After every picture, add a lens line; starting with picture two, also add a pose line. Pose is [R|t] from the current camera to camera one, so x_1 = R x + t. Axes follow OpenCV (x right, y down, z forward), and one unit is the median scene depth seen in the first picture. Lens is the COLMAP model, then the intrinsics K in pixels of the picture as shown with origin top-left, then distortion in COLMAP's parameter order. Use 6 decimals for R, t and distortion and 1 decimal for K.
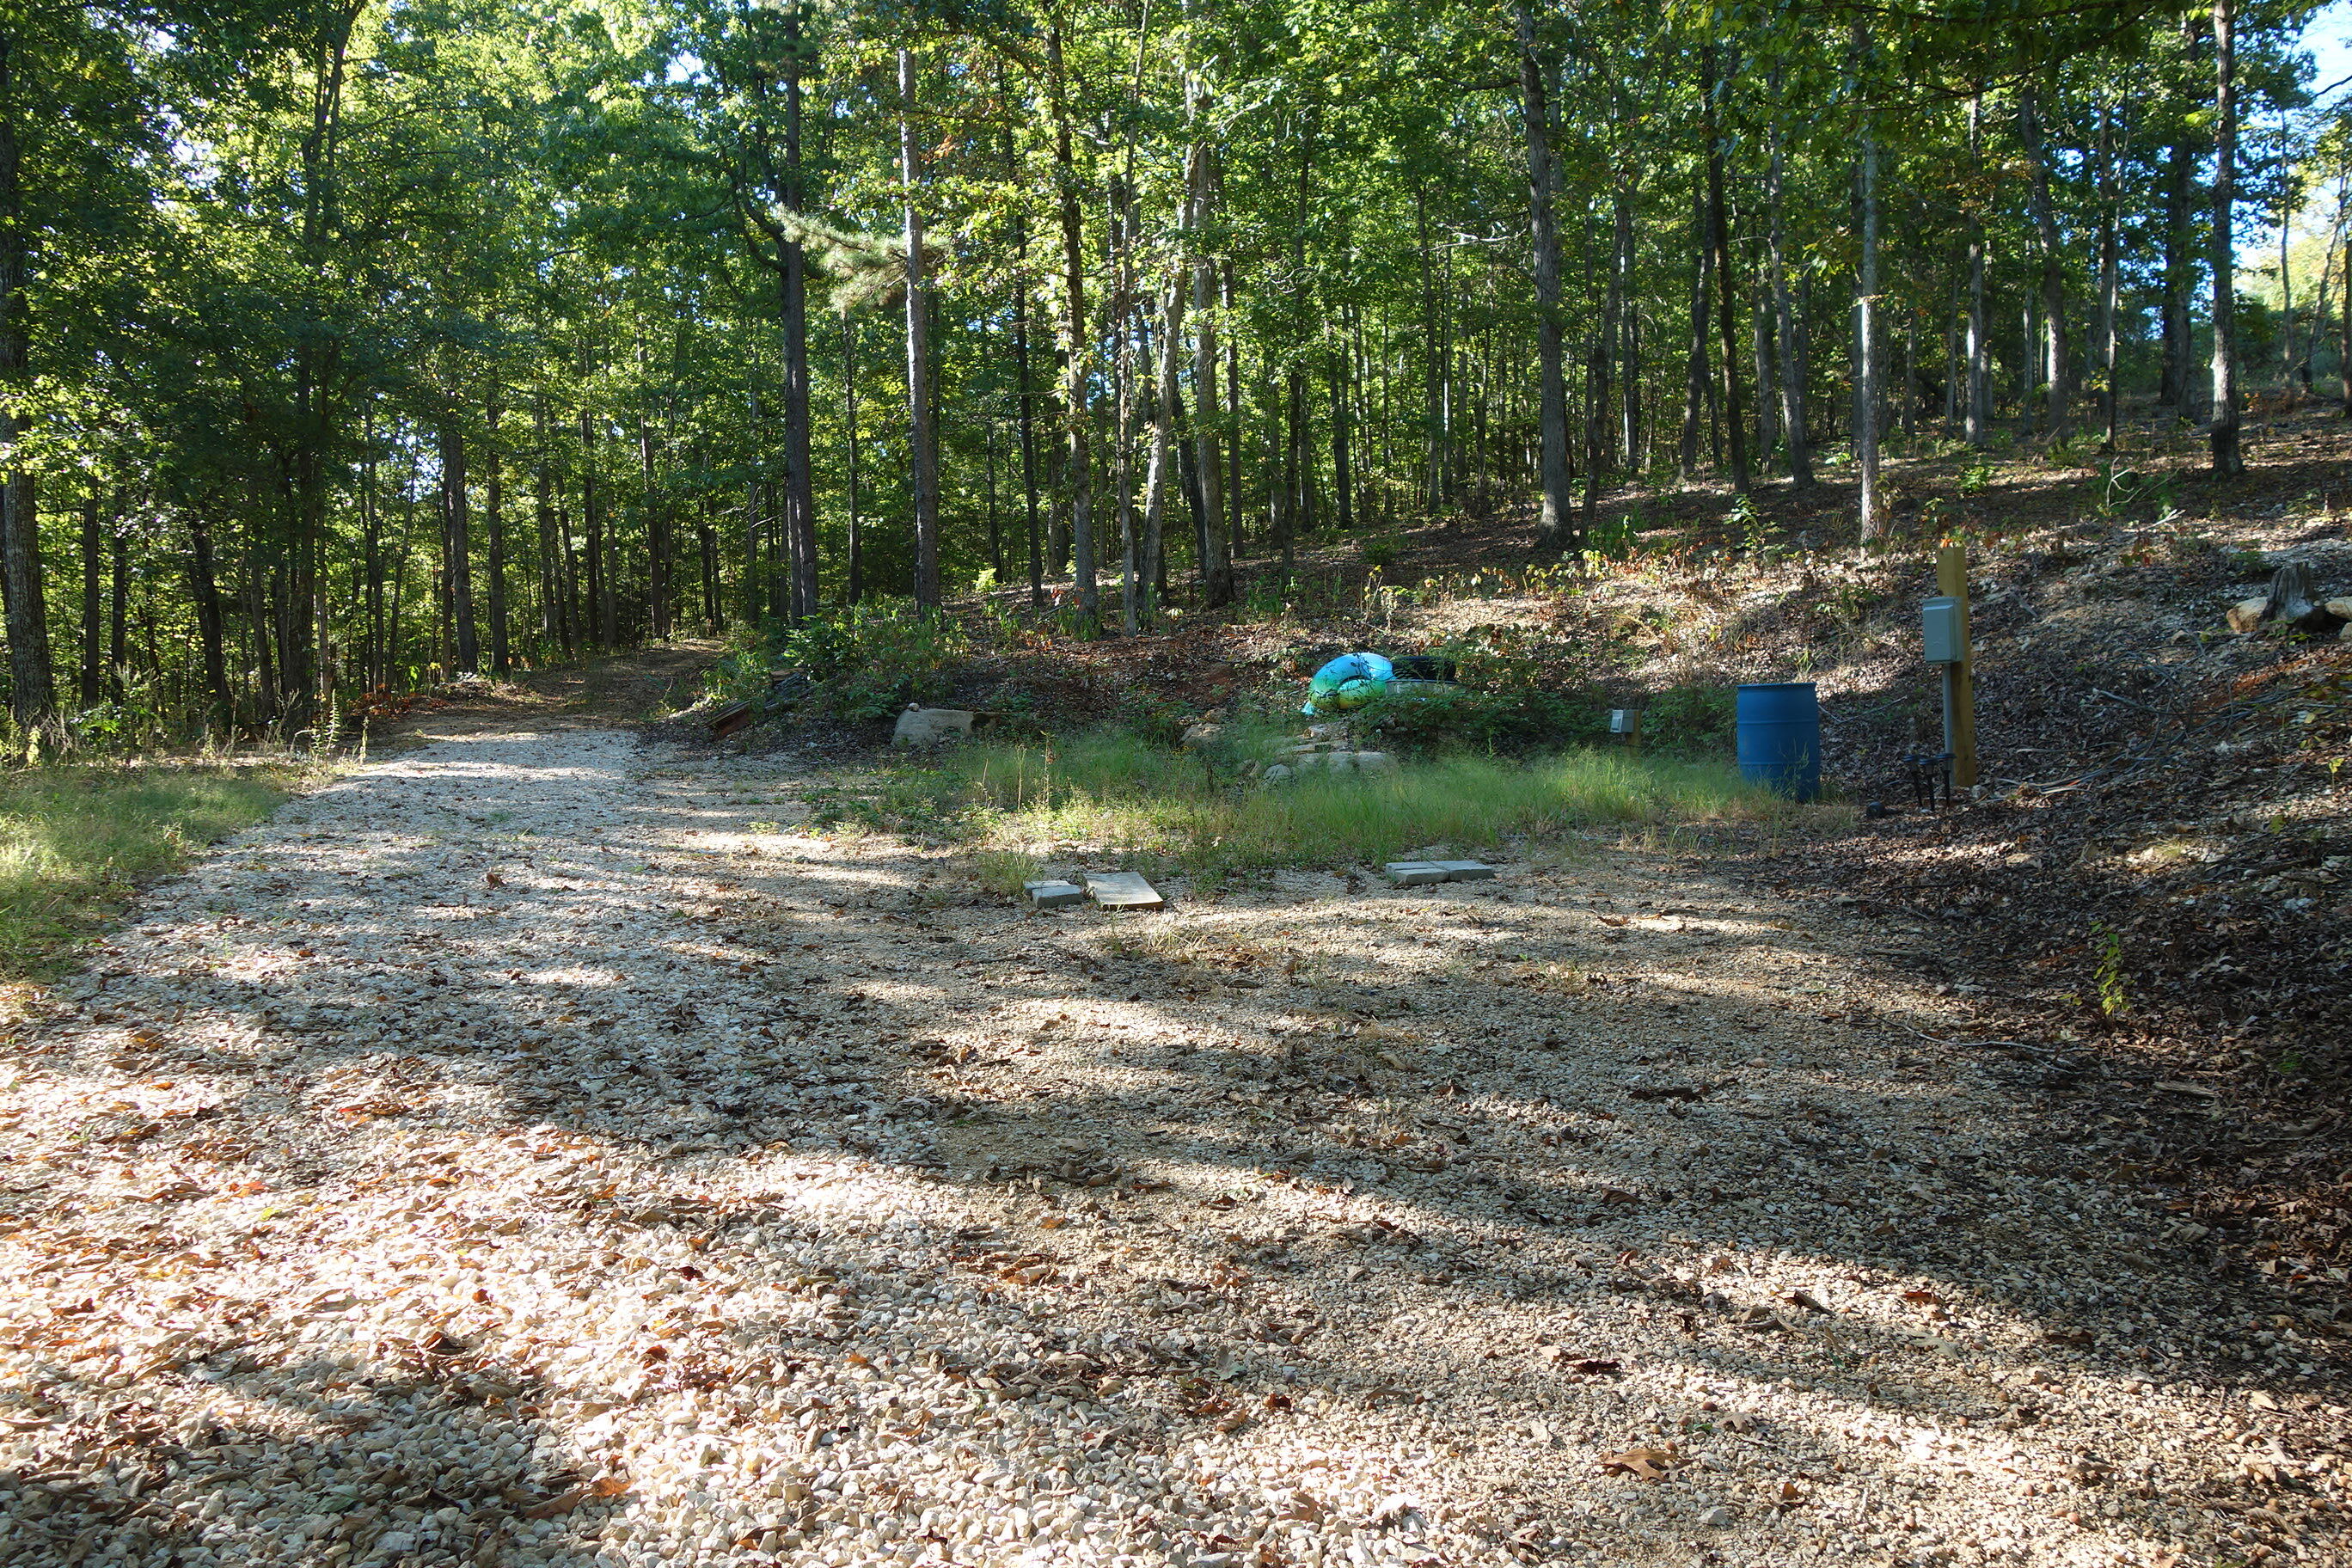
lens RADIAL K [[1838.5, 0, 1181.6], [0, 1838.5, 780.5], [0, 0, 1]] dist [-0.026397, -0.006402]
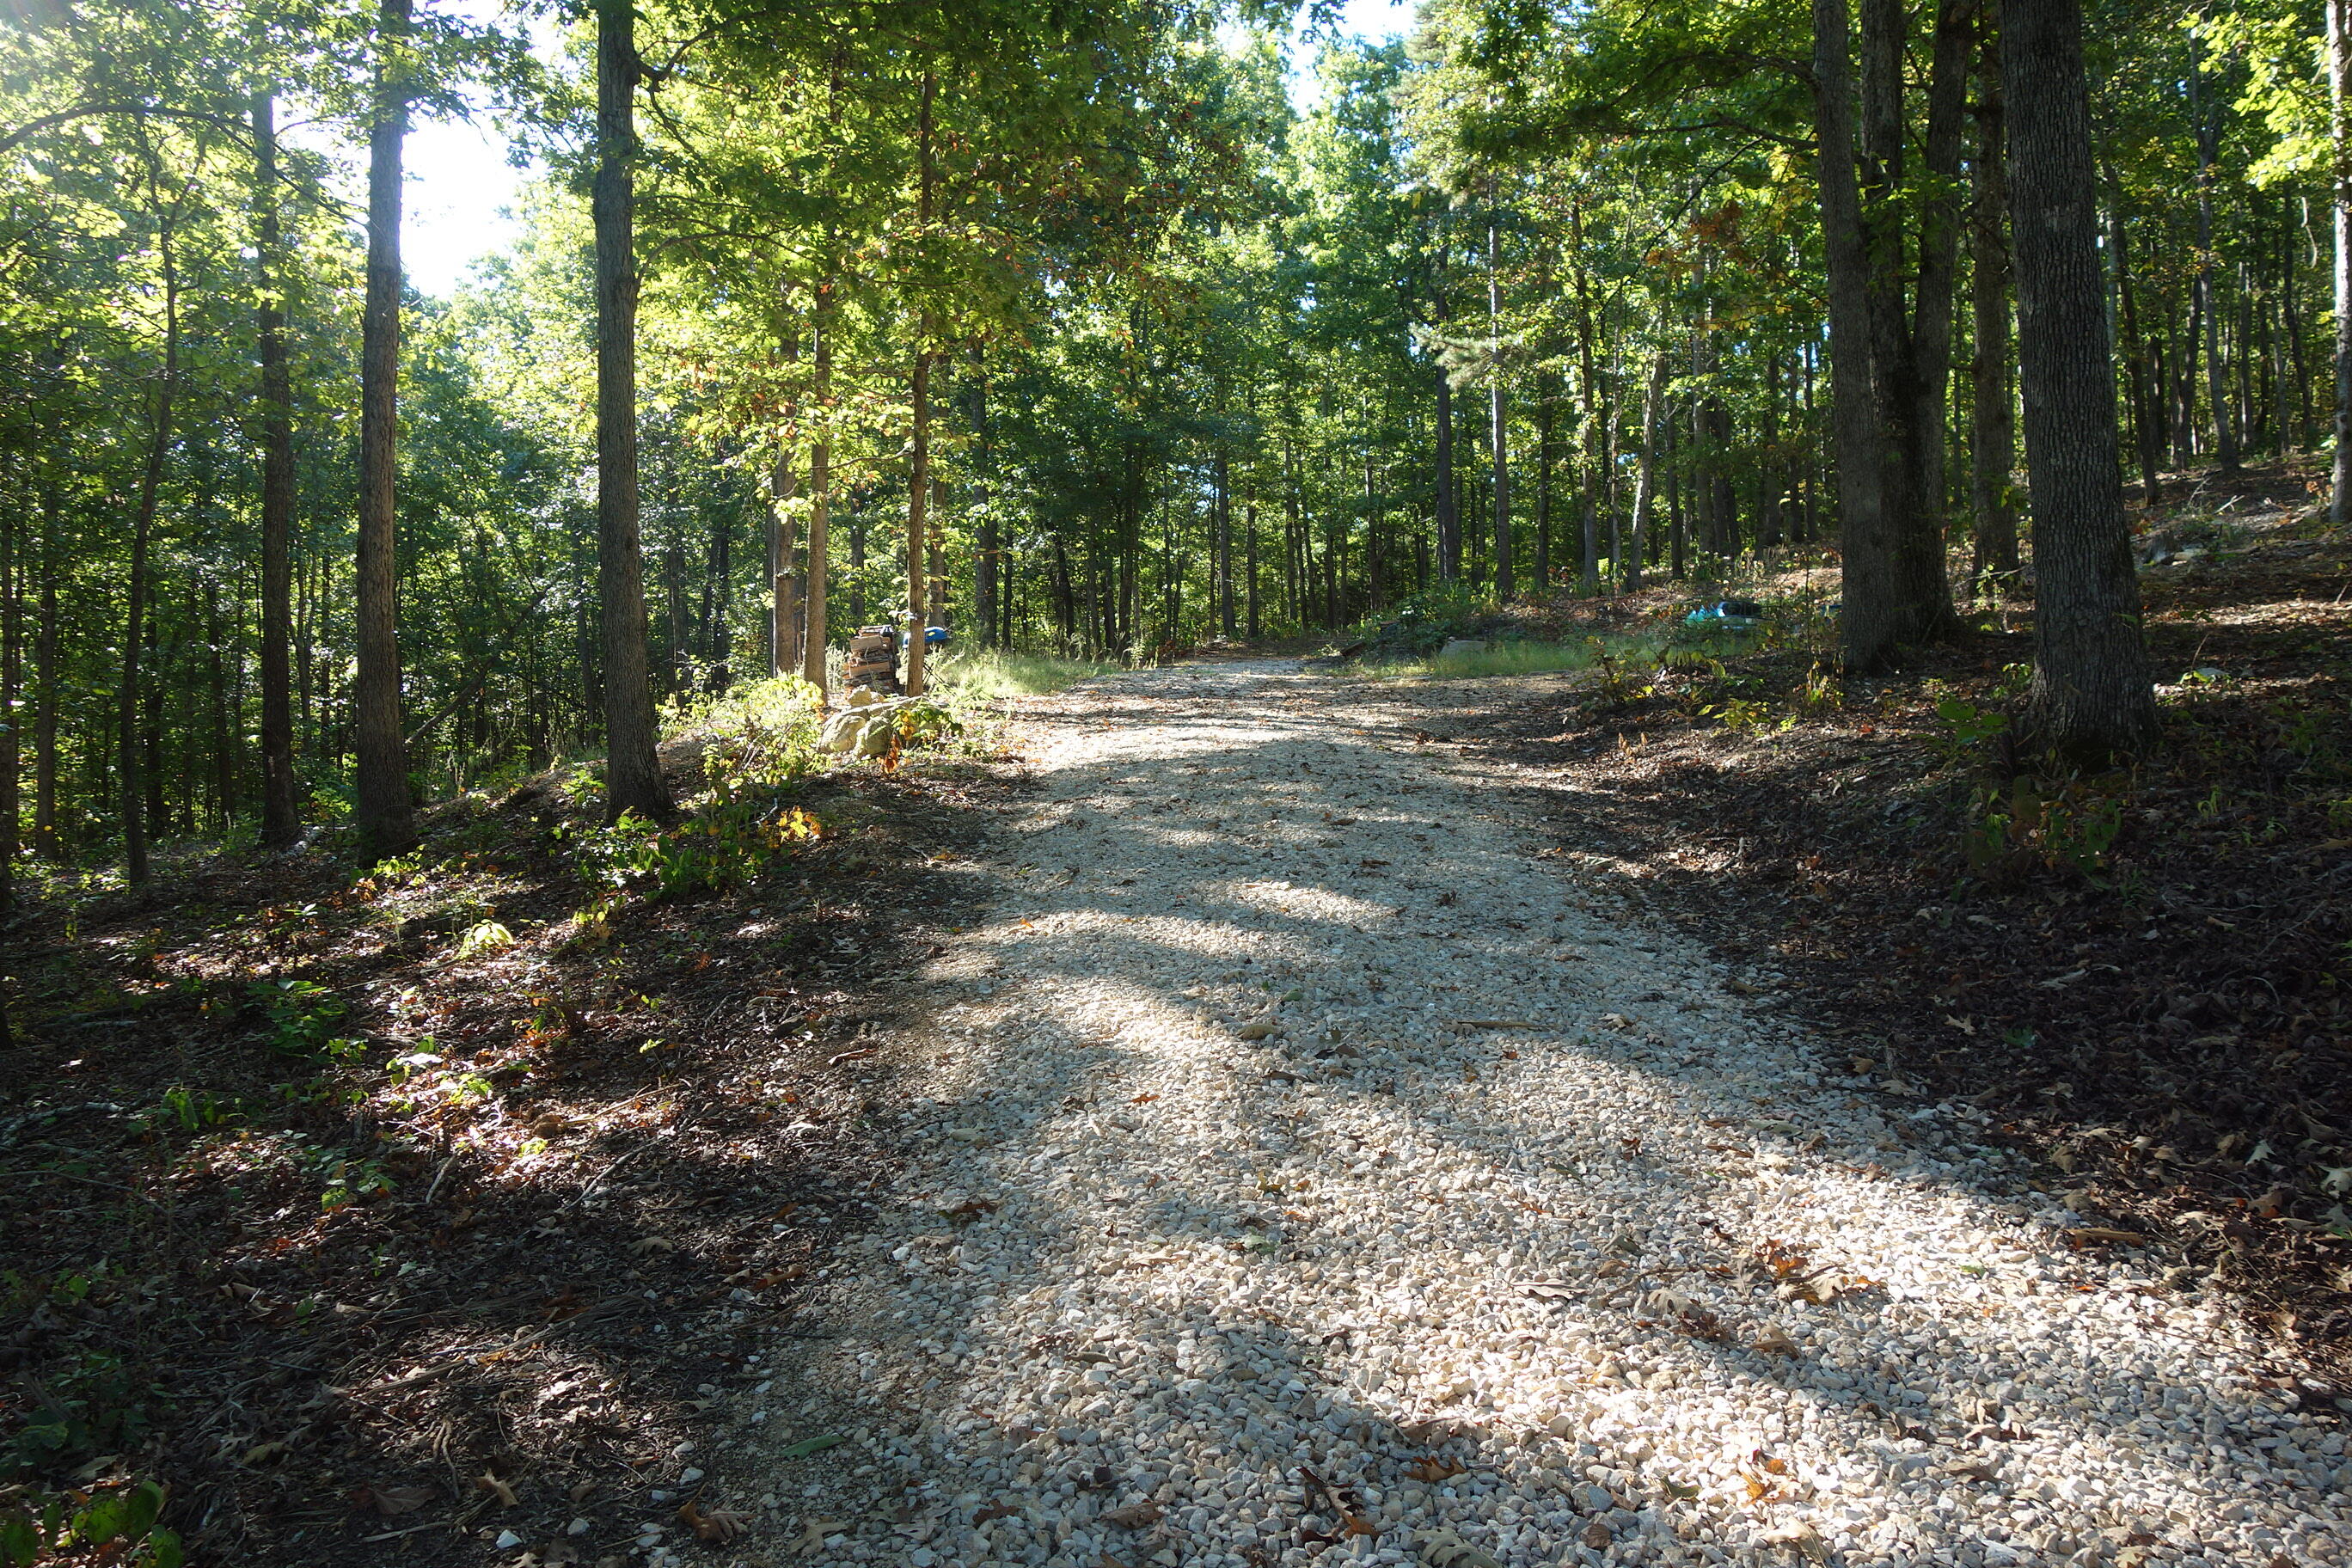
lens RADIAL K [[1838.5, 0, 1175.2], [0, 1838.5, 786.1], [0, 0, 1]] dist [-0.026397, -0.006402]
pose [[0.915005, 0.021059, -0.402893, 0.225192], [-0.019965, 0.999777, 0.006916, 0.066193], [0.402948, 0.001716, 0.915221, -0.485522]]
